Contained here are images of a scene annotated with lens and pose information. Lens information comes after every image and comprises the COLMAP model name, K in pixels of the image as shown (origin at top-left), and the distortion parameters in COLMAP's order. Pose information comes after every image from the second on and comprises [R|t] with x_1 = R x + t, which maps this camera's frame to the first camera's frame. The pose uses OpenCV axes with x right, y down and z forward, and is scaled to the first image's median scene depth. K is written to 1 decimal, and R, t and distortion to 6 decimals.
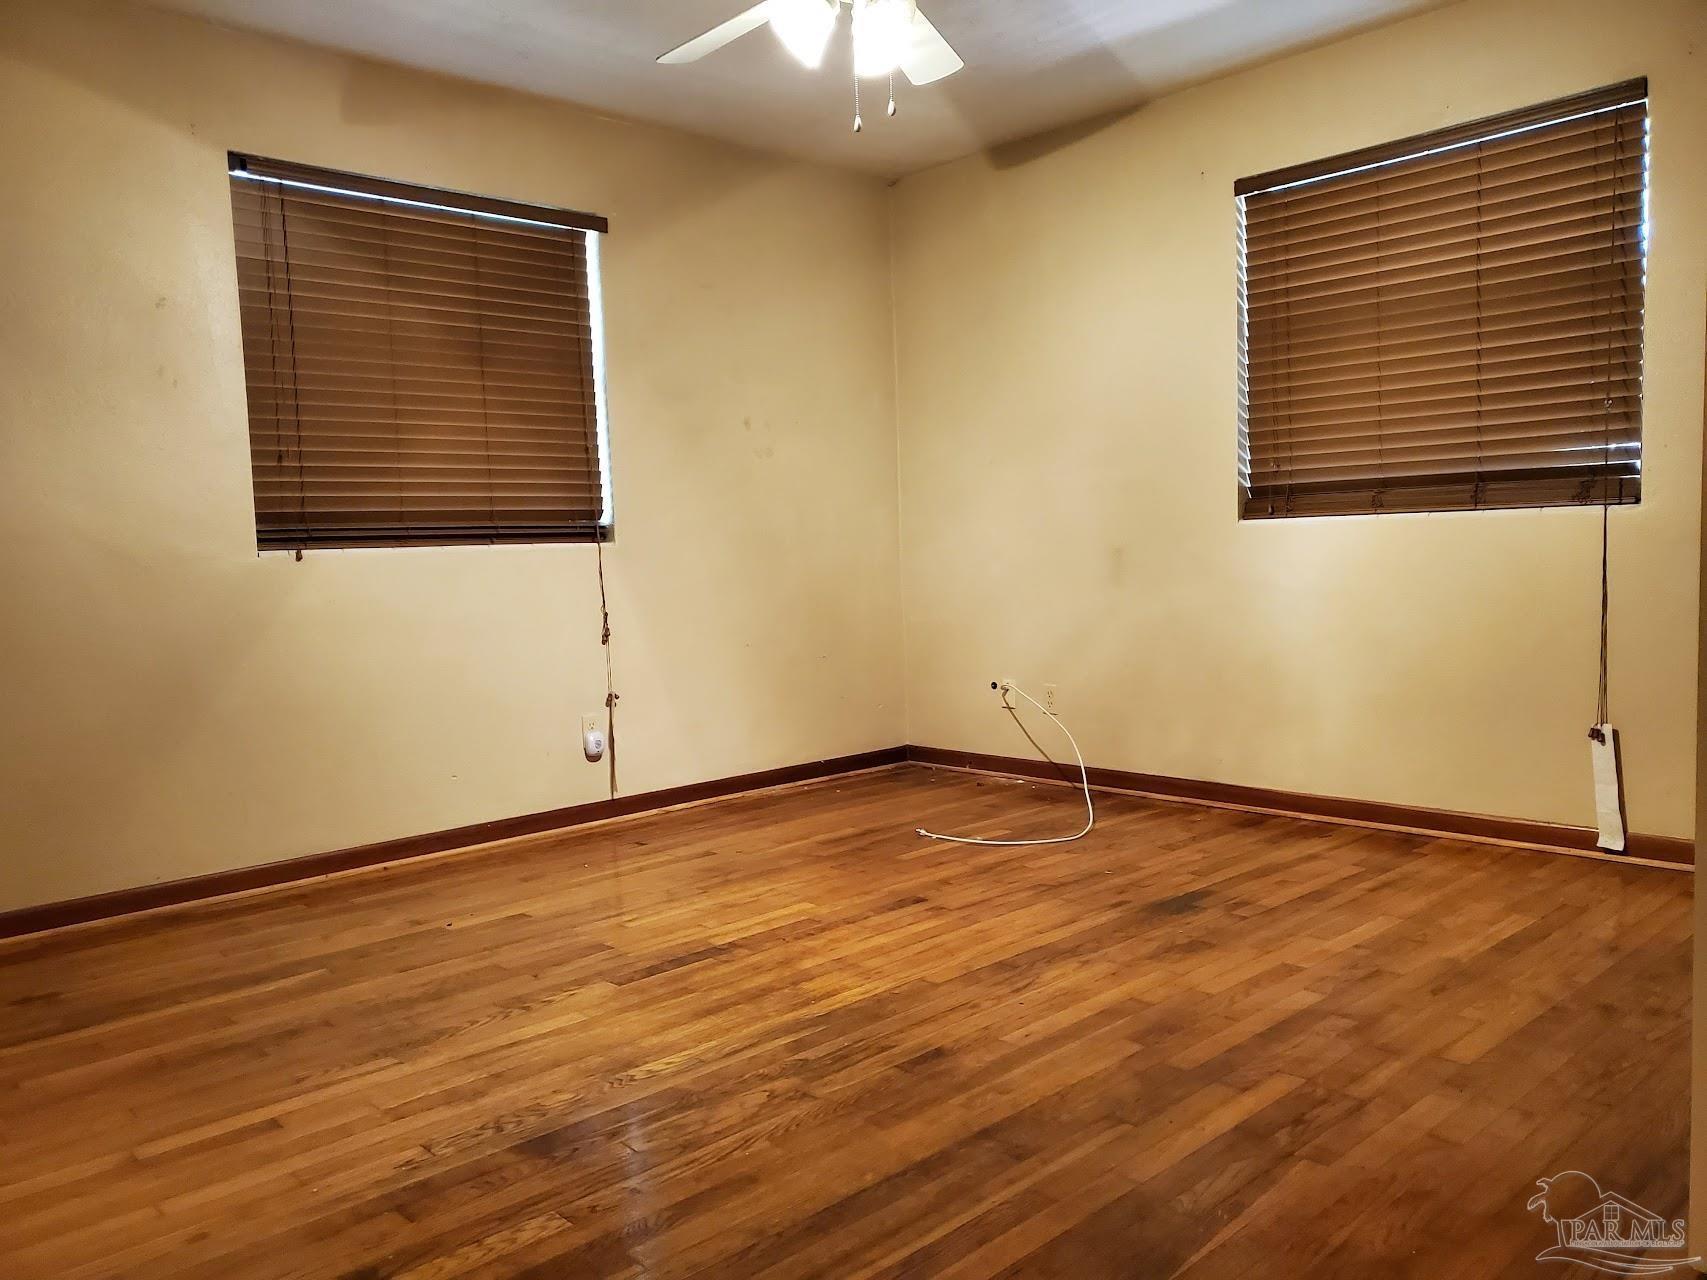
lens RADIAL K [[1327.9, 0, 858.4], [0, 1327.9, 638.1], [0, 0, 1]] dist [0.039387, -0.020148]
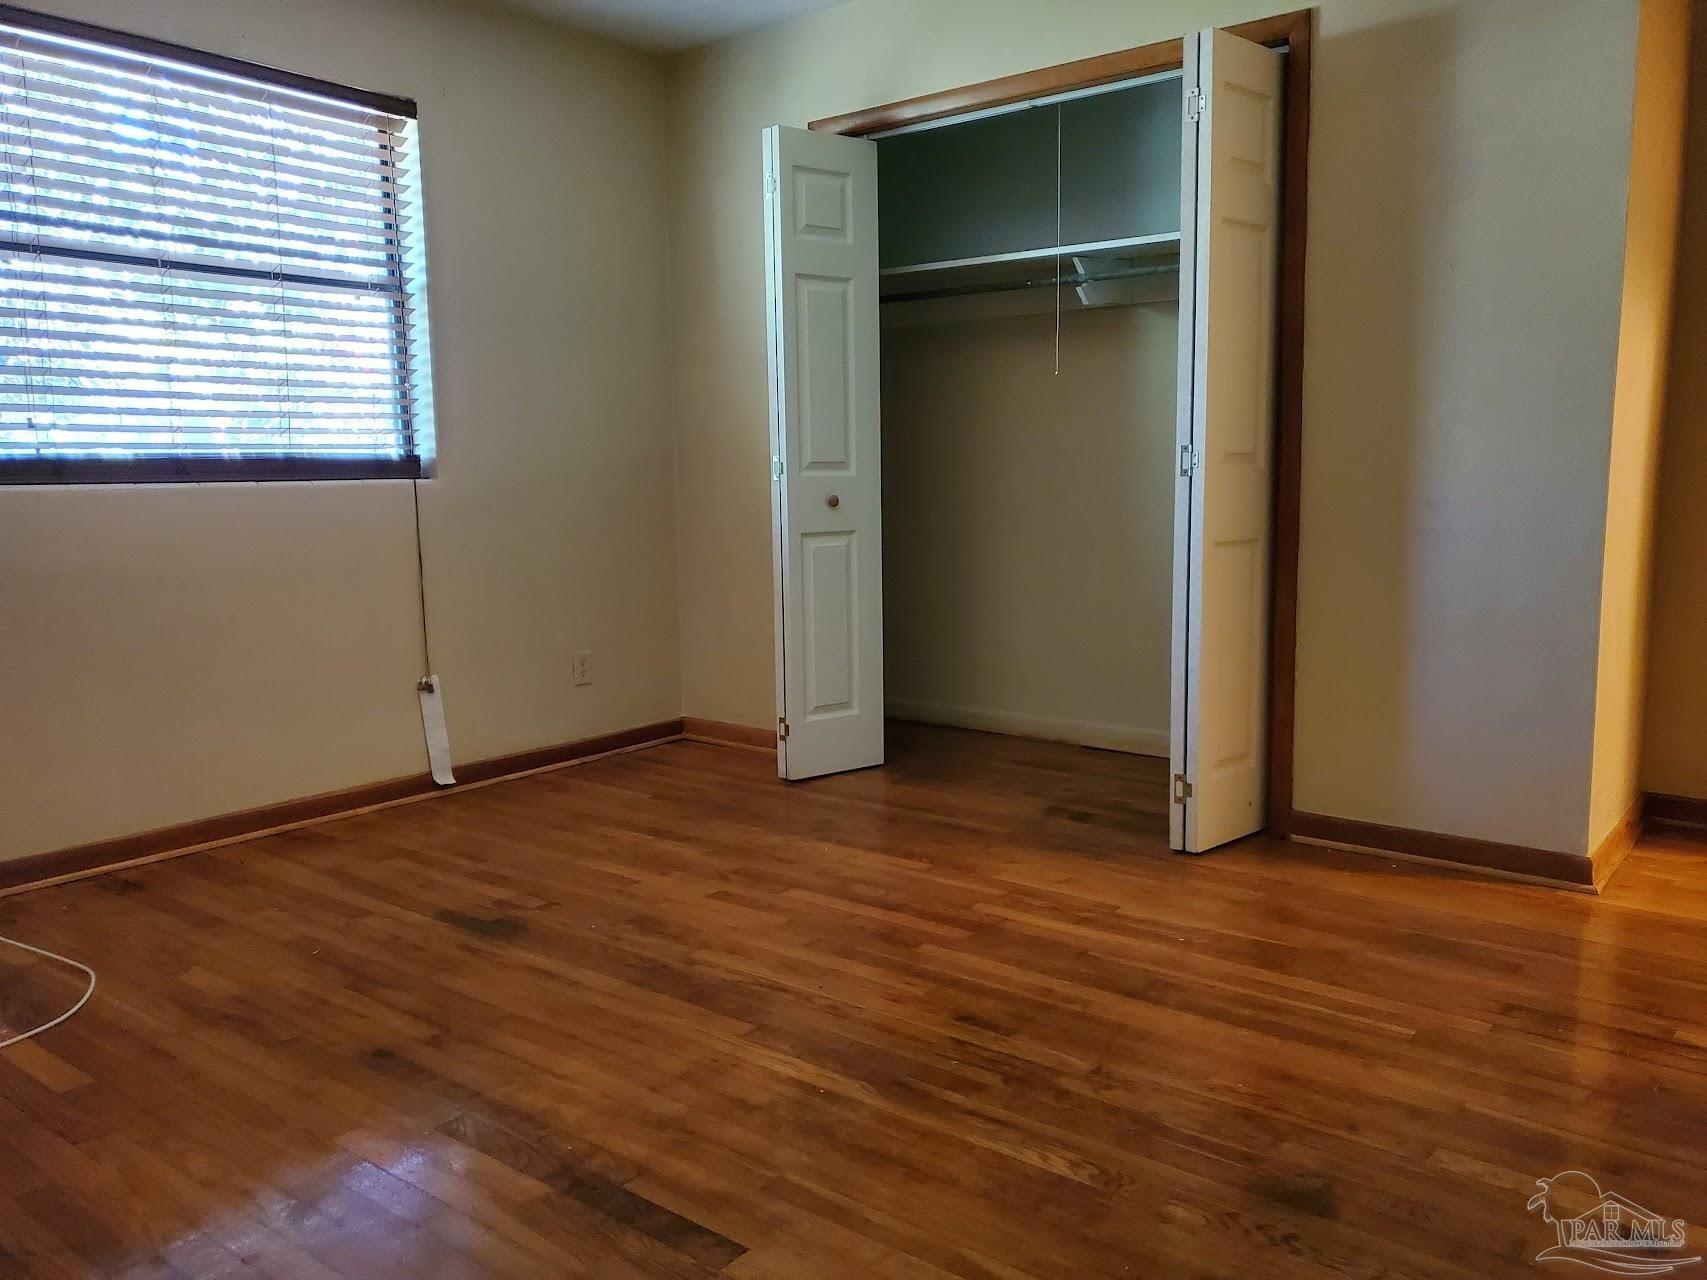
lens RADIAL K [[1327.9, 0, 861.7], [0, 1327.9, 644.5], [0, 0, 1]] dist [0.039387, -0.020148]
pose [[-0.139042, -0.094340, 0.985783, -0.705551], [0.086385, 0.990502, 0.106976, -0.059801], [-0.986512, 0.100031, -0.129572, 0.951217]]
